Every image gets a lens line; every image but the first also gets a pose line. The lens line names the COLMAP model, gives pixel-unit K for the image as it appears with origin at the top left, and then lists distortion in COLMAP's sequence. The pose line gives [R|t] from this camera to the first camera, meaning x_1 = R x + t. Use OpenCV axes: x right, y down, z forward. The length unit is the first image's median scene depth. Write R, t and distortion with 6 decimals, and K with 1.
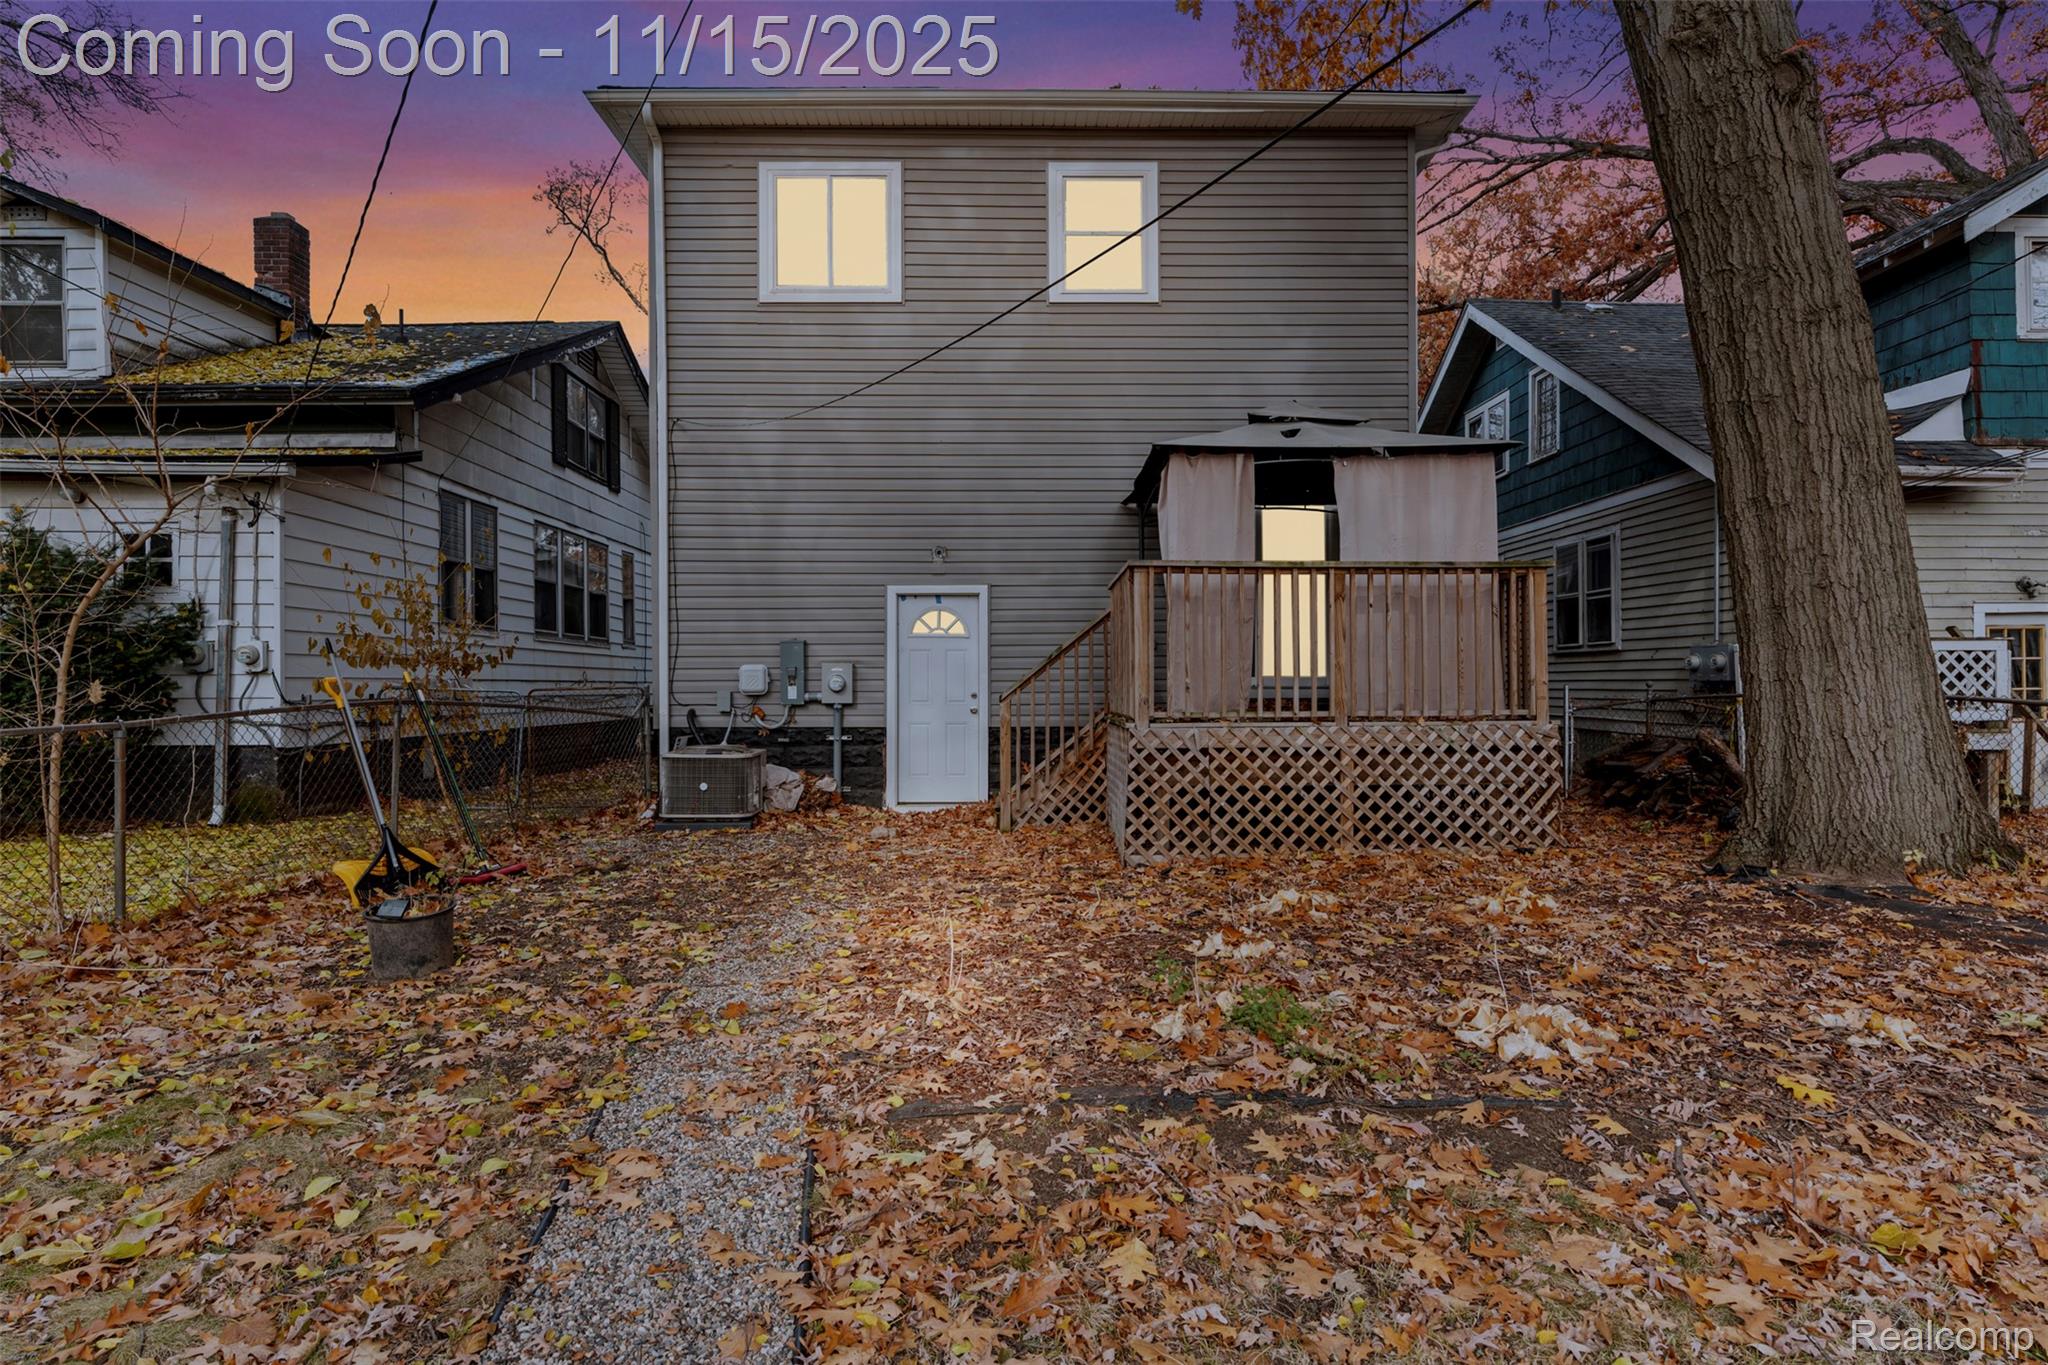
lens RADIAL K [[1136.9, 0, 1026.2], [0, 1136.9, 679.6], [0, 0, 1]] dist [-0.013259, 0.004270]
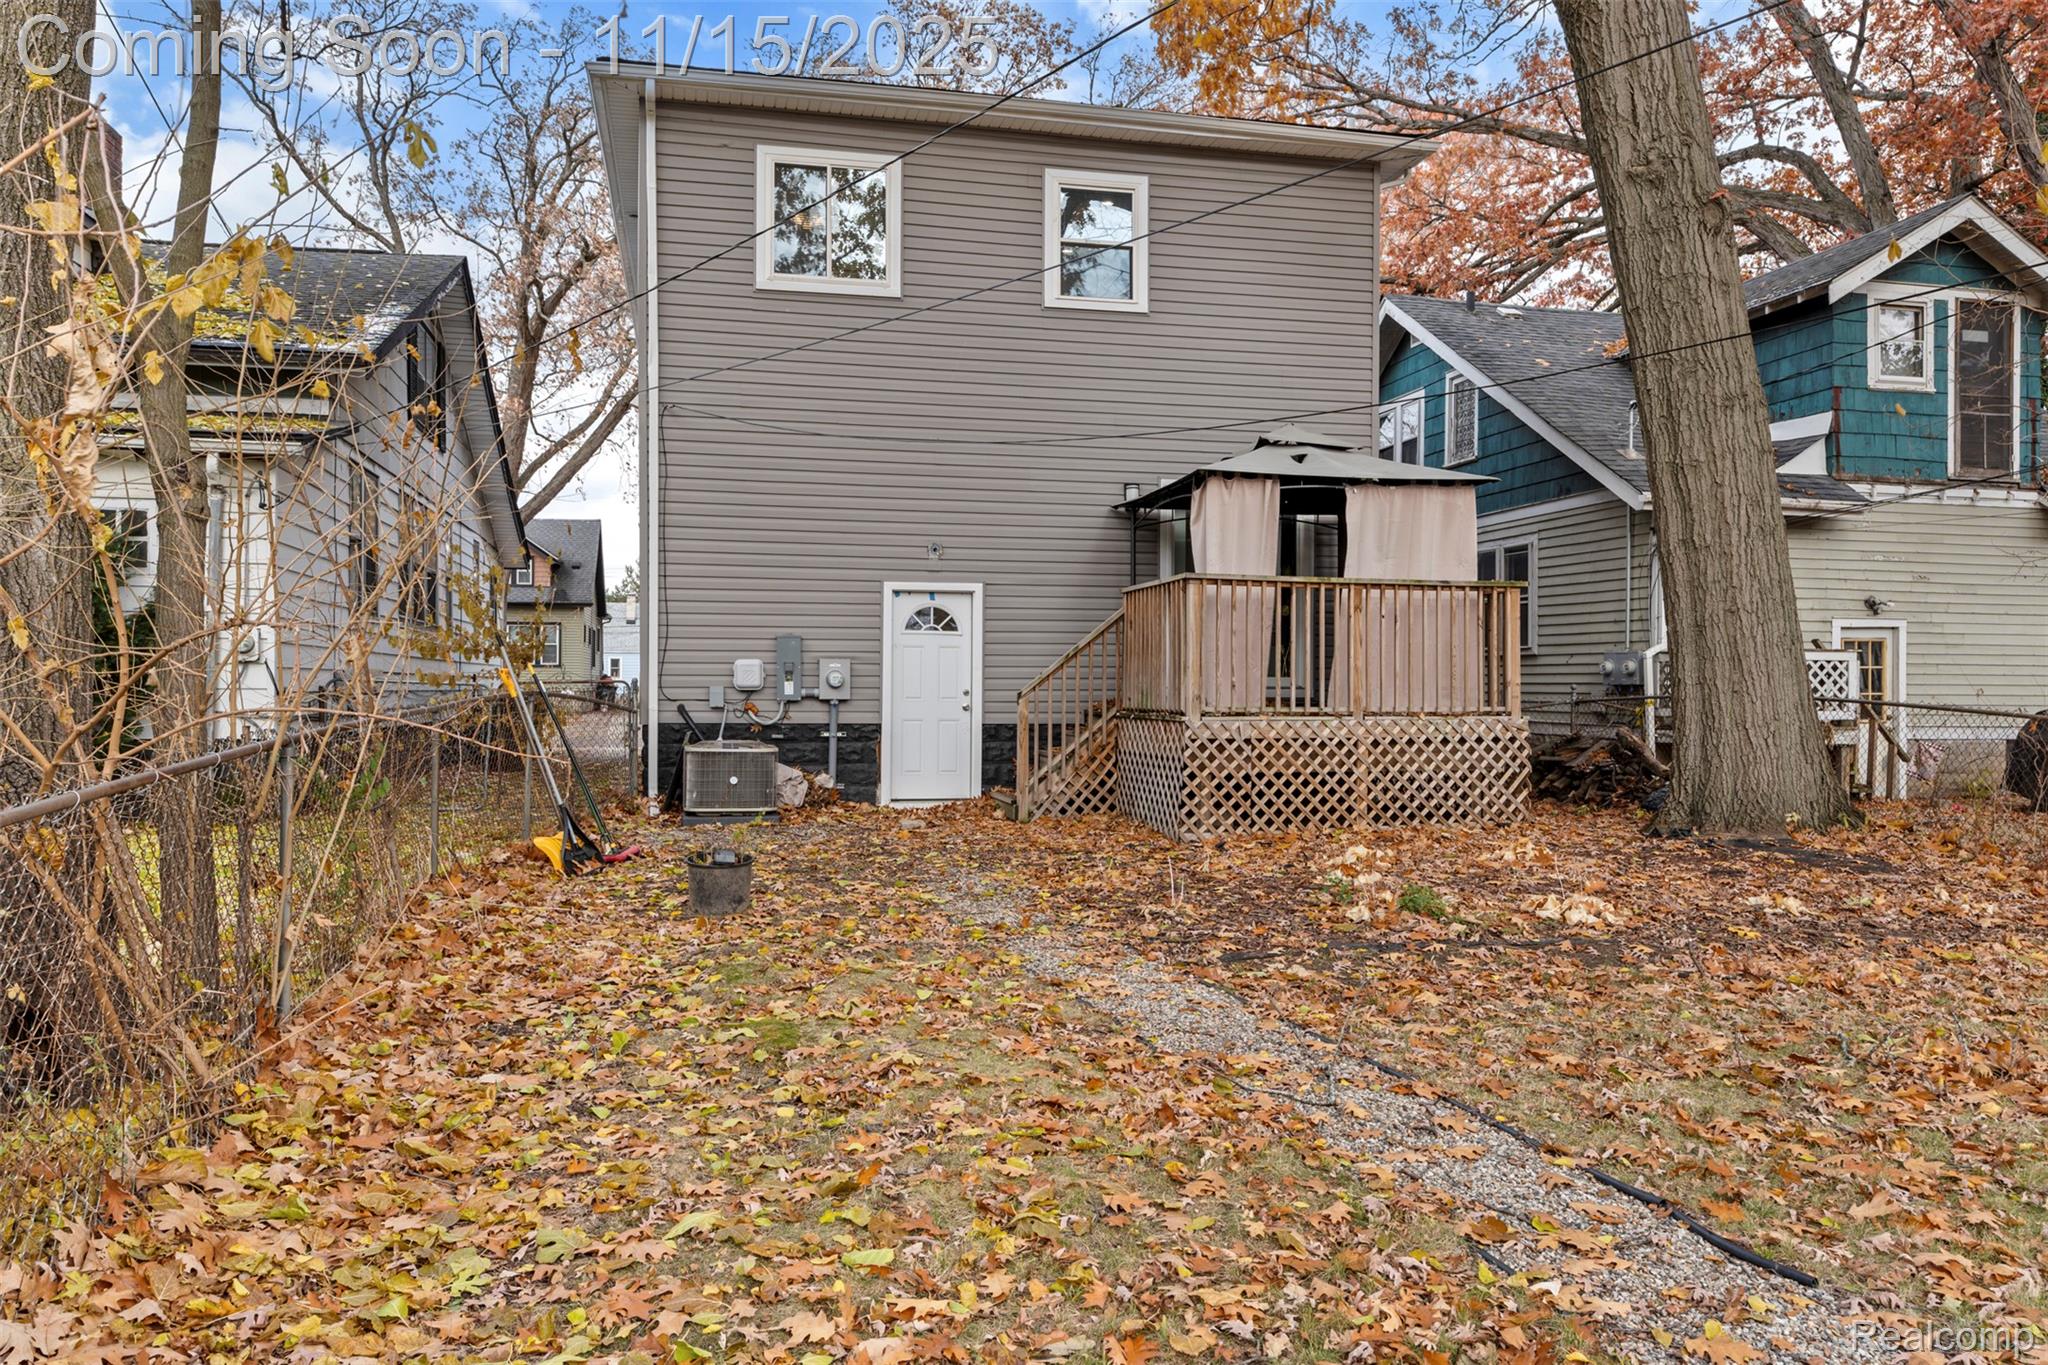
lens RADIAL K [[1521.9, 0, 1023.1], [0, 1521.9, 684.7], [0, 0, 1]] dist [-0.005444, -0.005625]
pose [[0.977706, 0.008611, 0.209802, -0.322711], [-0.009364, 0.999953, 0.002598, 0.003447], [-0.209769, -0.004504, 0.977741, -0.377515]]
